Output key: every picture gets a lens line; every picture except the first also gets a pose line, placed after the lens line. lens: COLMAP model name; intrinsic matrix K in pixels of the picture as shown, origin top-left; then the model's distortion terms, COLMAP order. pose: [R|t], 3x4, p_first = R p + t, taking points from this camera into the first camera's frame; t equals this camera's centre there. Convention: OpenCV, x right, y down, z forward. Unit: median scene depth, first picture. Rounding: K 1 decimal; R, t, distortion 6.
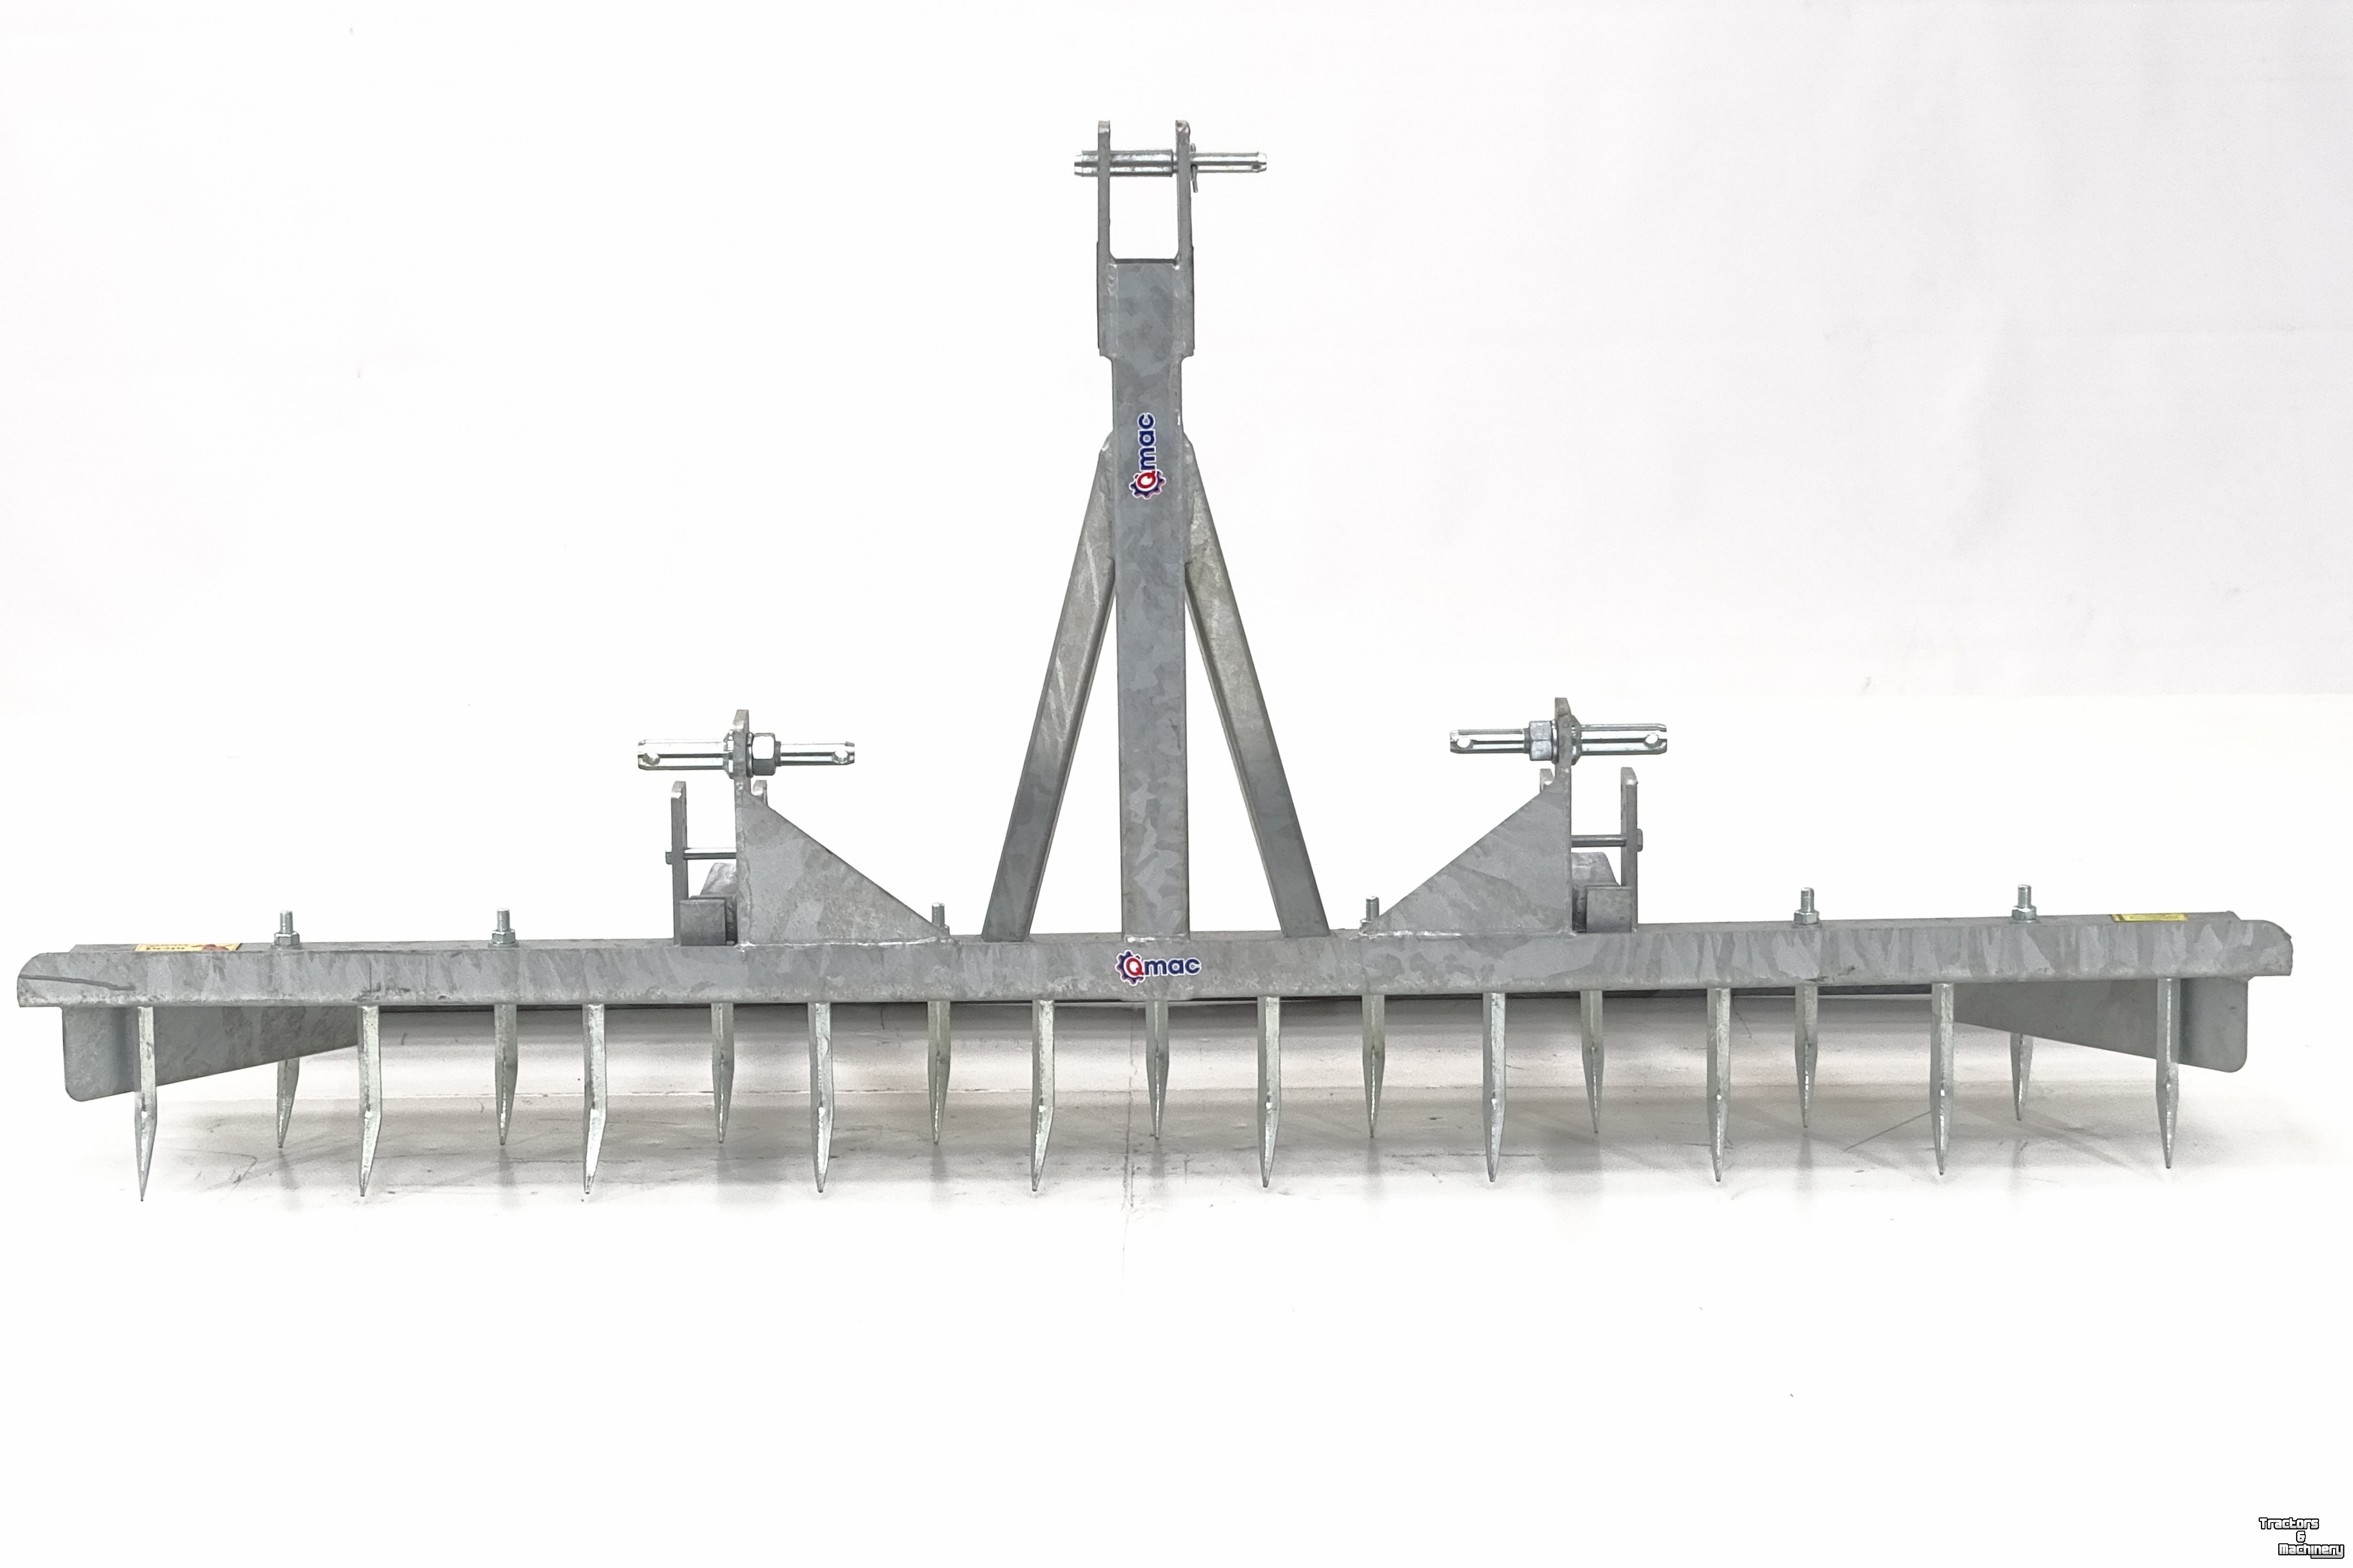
lens RADIAL K [[5703.3, 0, 1176.5], [0, 5703.3, 784.0], [0, 0, 1]] dist [-0.016464, -0.000758]
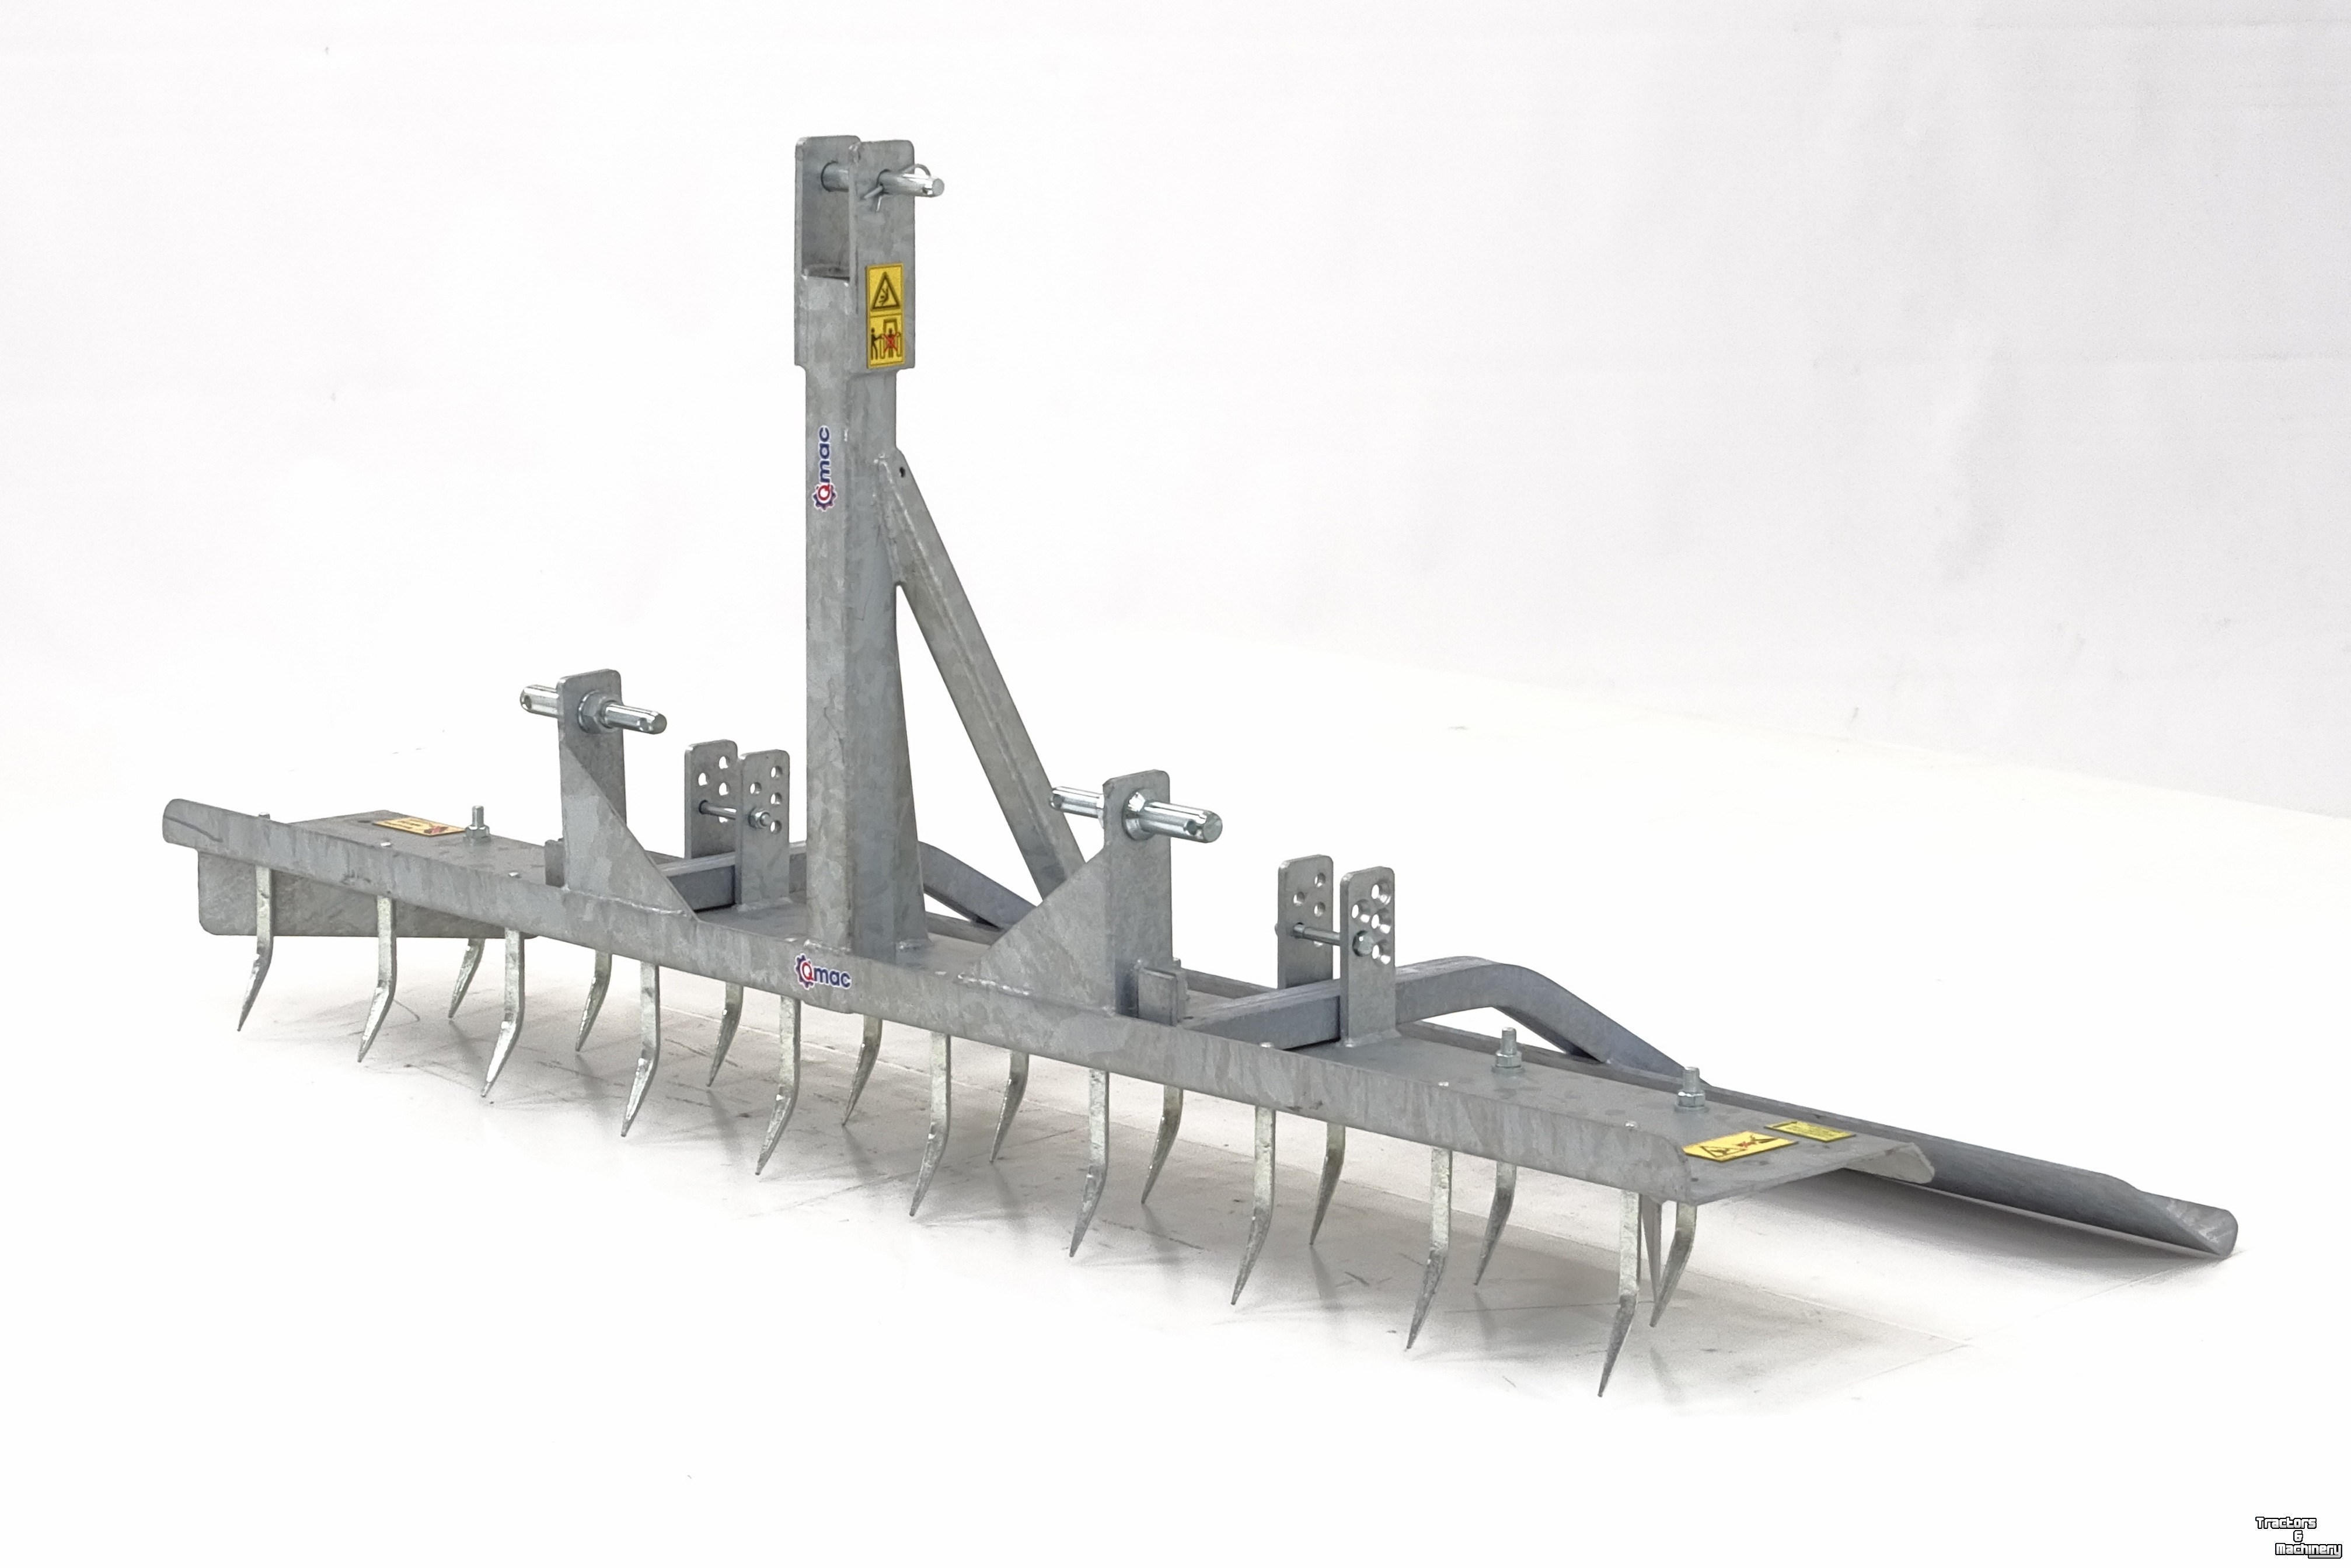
lens RADIAL K [[5698.8, 0, 1175.5], [0, 5698.8, 784.0], [0, 0, 1]] dist [-0.016464, -0.000758]
pose [[0.694818, 0.143824, -0.704658, 0.746119], [-0.145422, 0.987657, 0.058194, -0.069107], [0.704330, 0.062038, 0.707157, 0.329015]]
